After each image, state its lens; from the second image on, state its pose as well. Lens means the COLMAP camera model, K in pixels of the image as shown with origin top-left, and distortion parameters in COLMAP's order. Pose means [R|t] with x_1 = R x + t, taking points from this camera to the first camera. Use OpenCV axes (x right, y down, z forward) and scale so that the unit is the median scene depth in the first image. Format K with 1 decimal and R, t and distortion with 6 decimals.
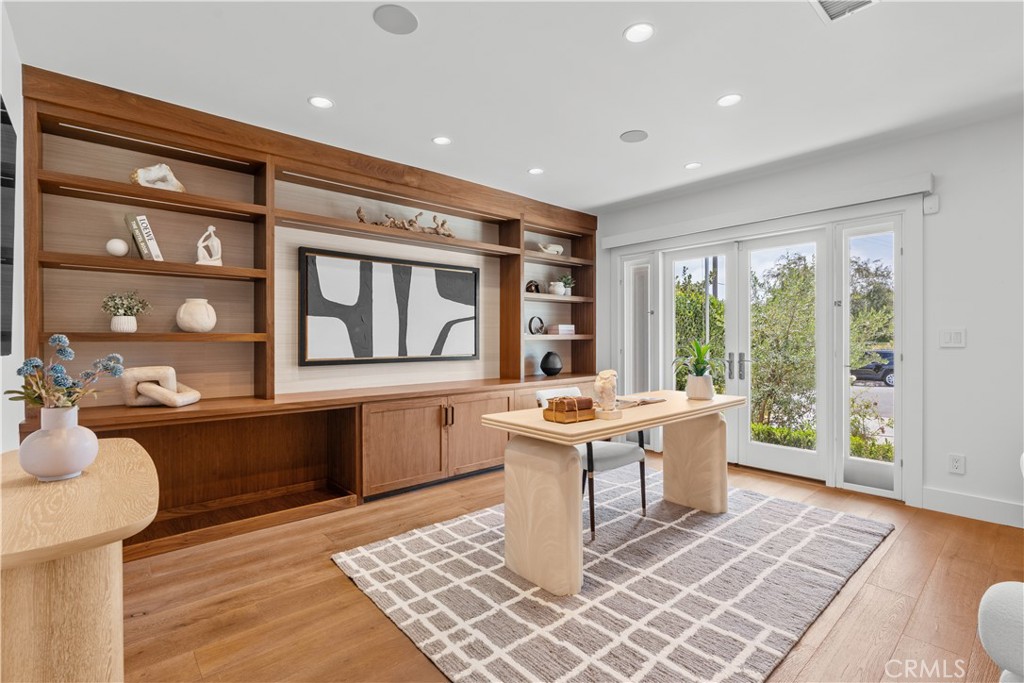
lens RADIAL K [[479.1, 0, 514.5], [0, 479.1, 349.4], [0, 0, 1]] dist [-0.007068, 0.000137]
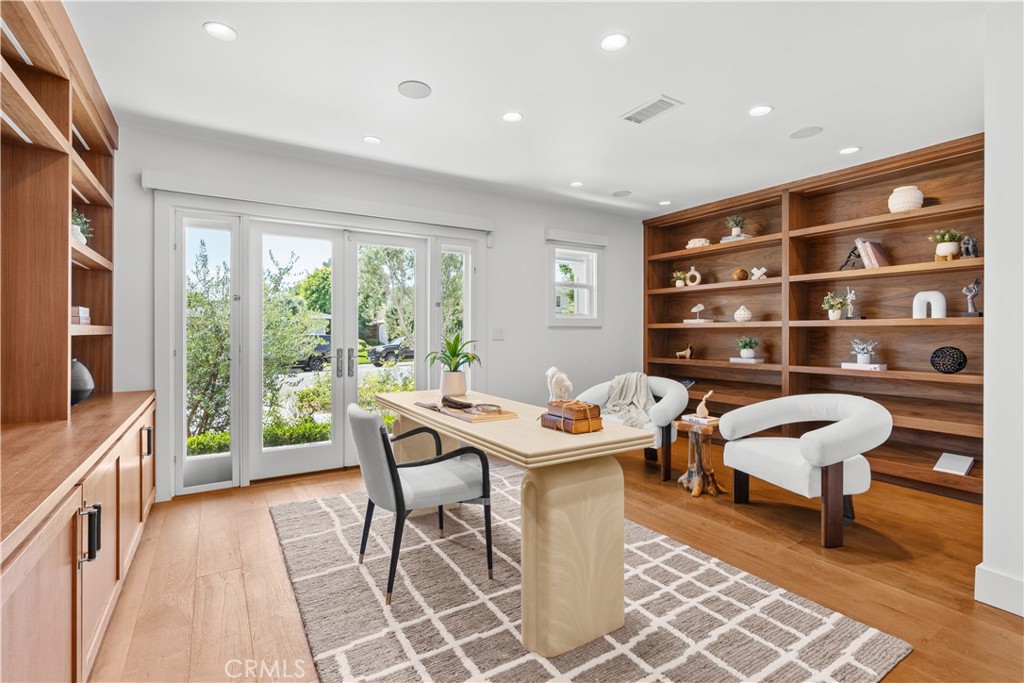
lens RADIAL K [[472.7, 0, 511.5], [0, 472.7, 336.7], [0, 0, 1]] dist [-0.011410, -0.000123]
pose [[0.161508, -0.003988, 0.986863, -0.849647], [0.021591, 0.999767, 0.000506, -0.019924], [-0.986635, 0.021225, 0.161556, 1.129029]]
